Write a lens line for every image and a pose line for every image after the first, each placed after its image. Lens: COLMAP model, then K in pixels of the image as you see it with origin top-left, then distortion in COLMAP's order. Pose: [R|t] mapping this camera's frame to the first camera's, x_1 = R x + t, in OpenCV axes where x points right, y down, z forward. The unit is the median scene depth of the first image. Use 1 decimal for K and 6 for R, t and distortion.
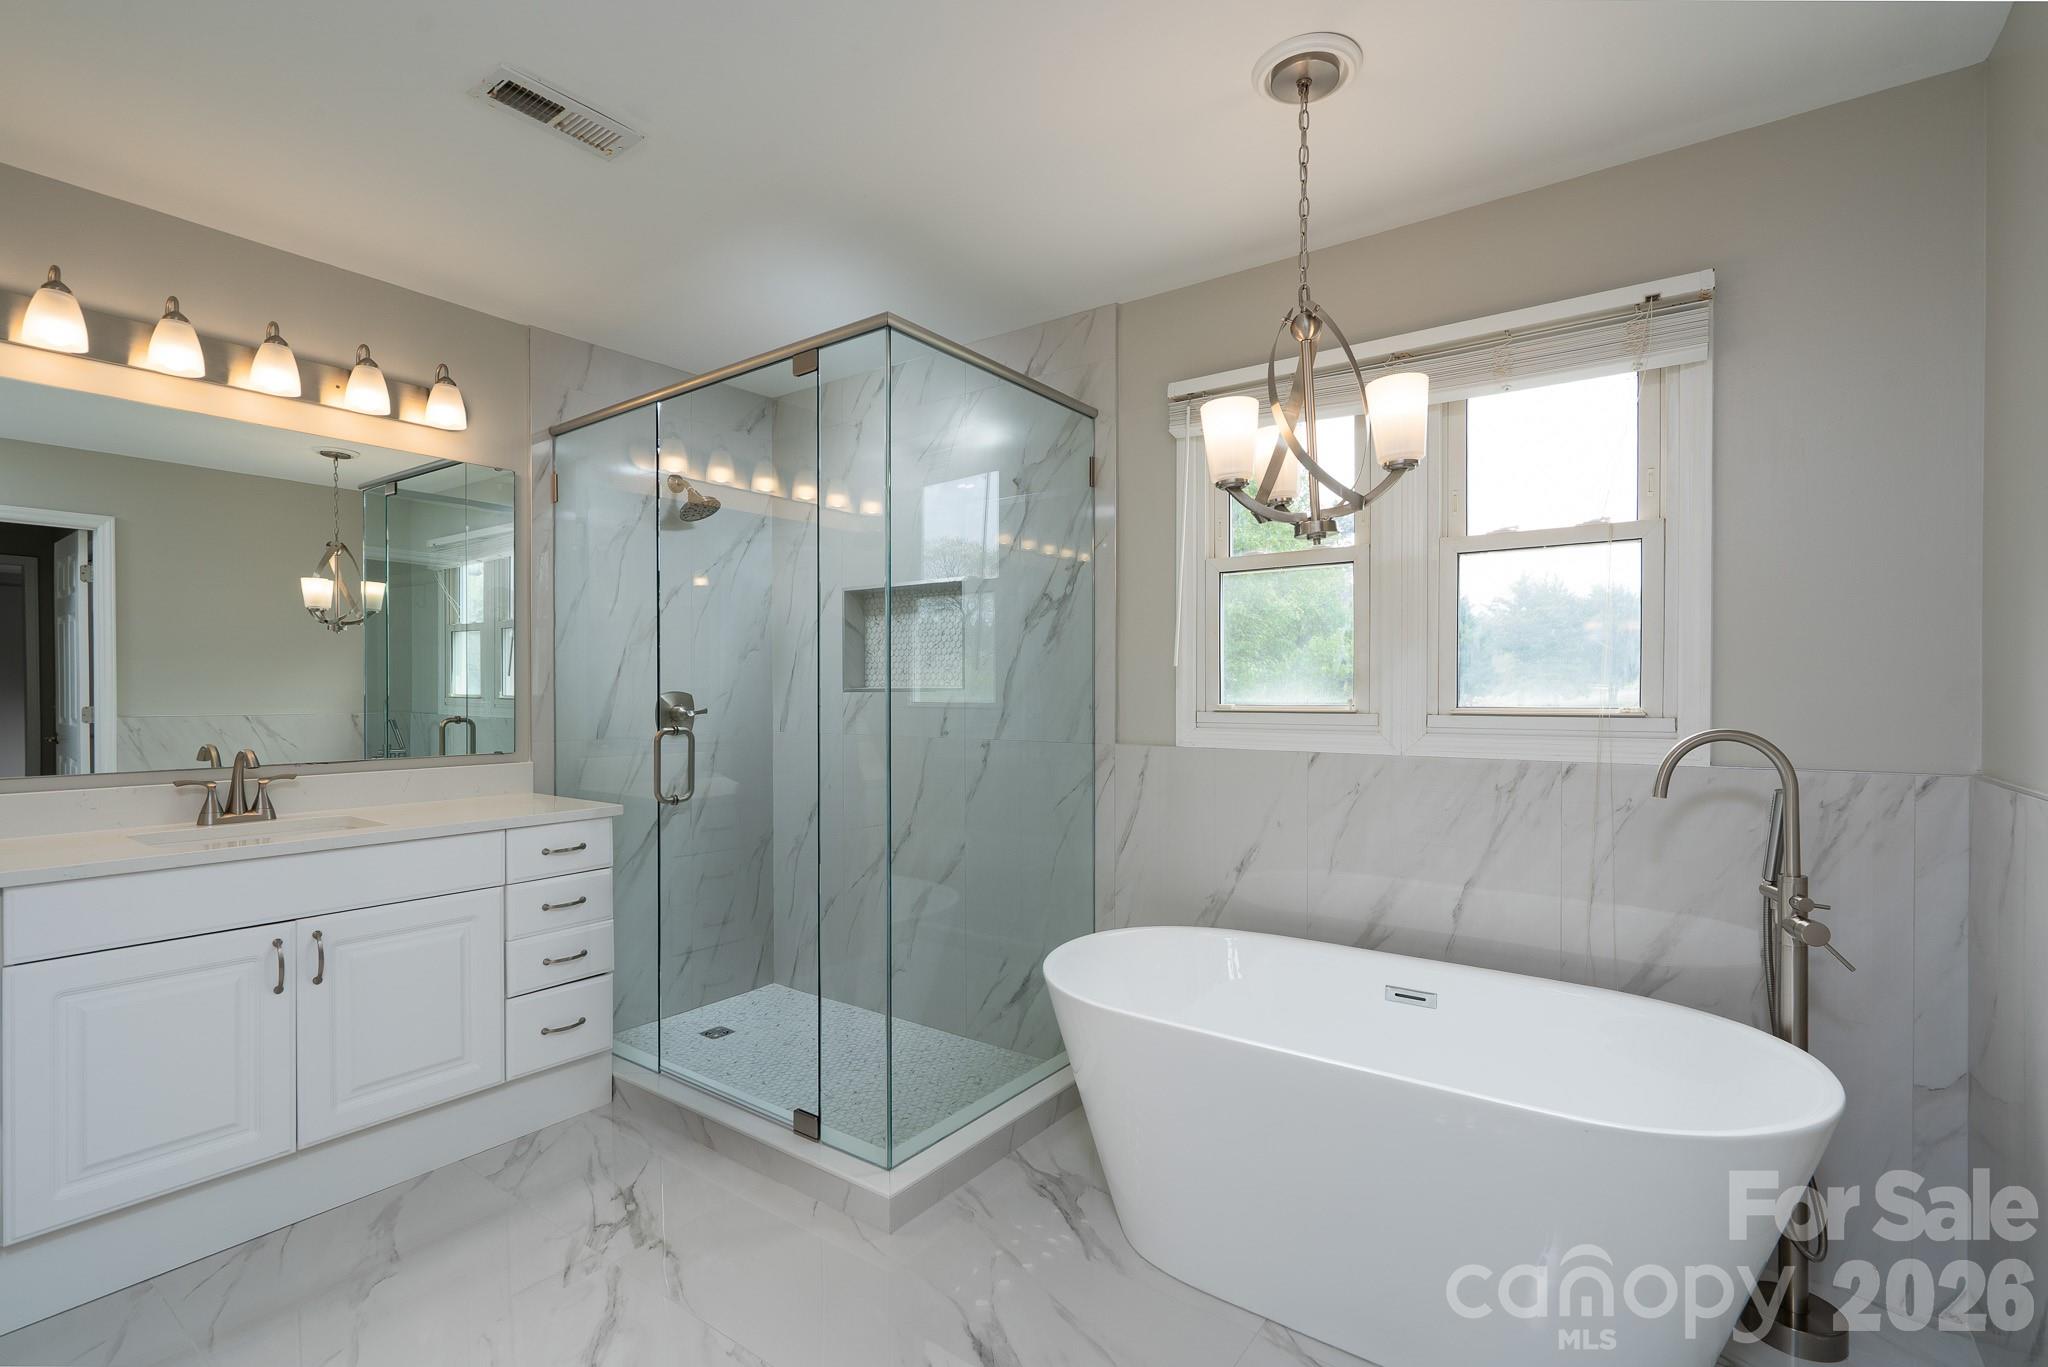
lens RADIAL K [[935.9, 0, 1017.1], [0, 935.9, 696.1], [0, 0, 1]] dist [-0.001849, -0.000446]
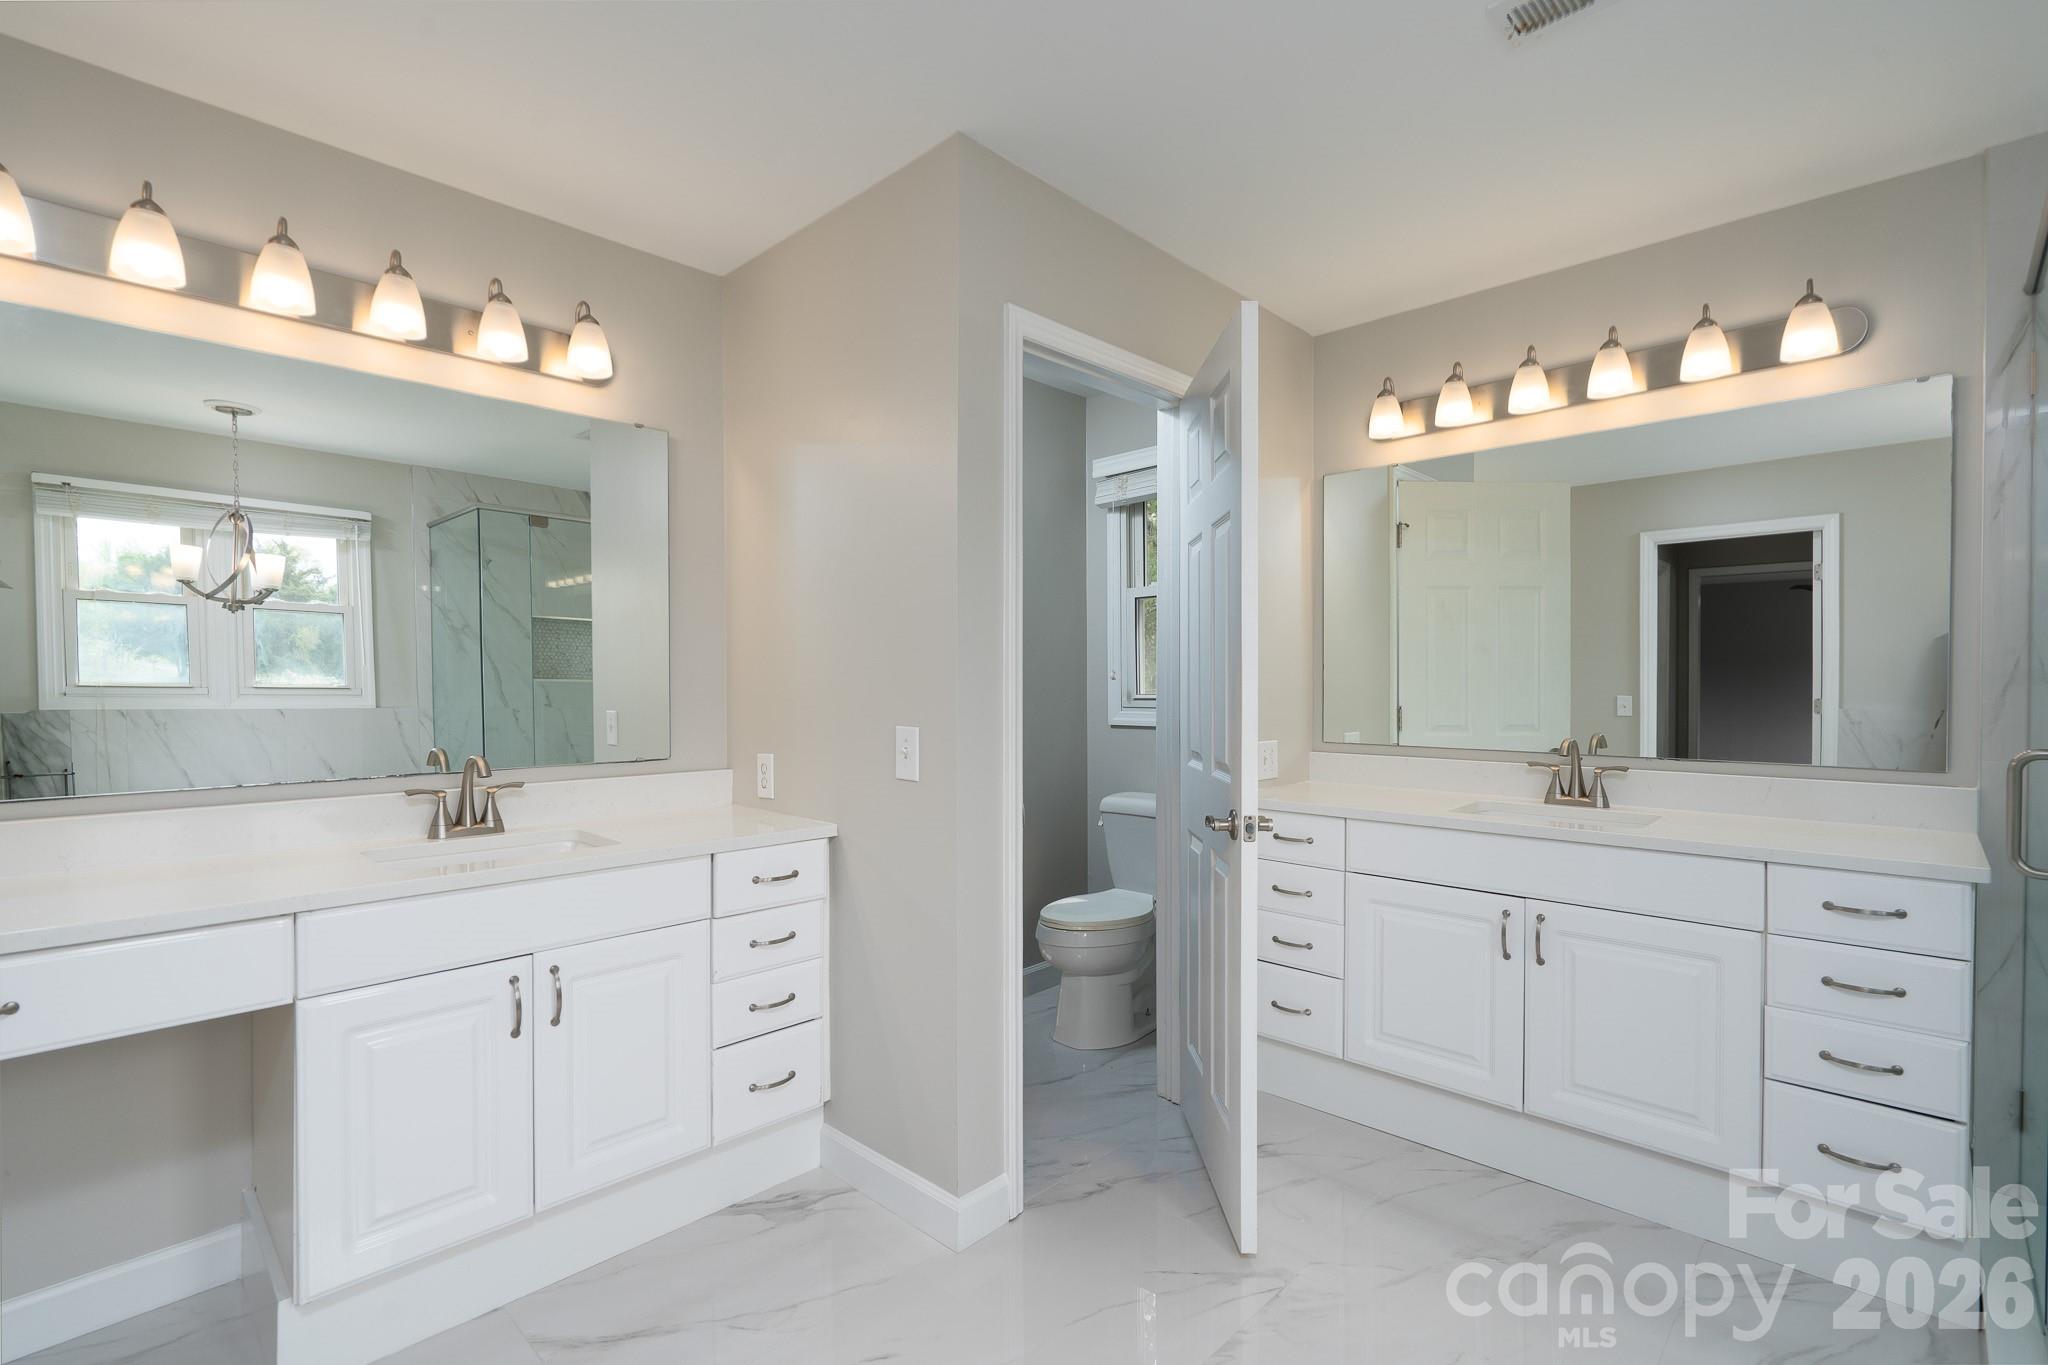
lens RADIAL K [[935.9, 0, 1017.1], [0, 935.9, 695.1], [0, 0, 1]] dist [-0.001849, -0.000446]
pose [[-0.139774, 0.012960, -0.990099, 0.321659], [-0.007587, 0.999871, 0.014159, -0.003639], [0.990154, 0.009491, -0.139658, 0.496555]]
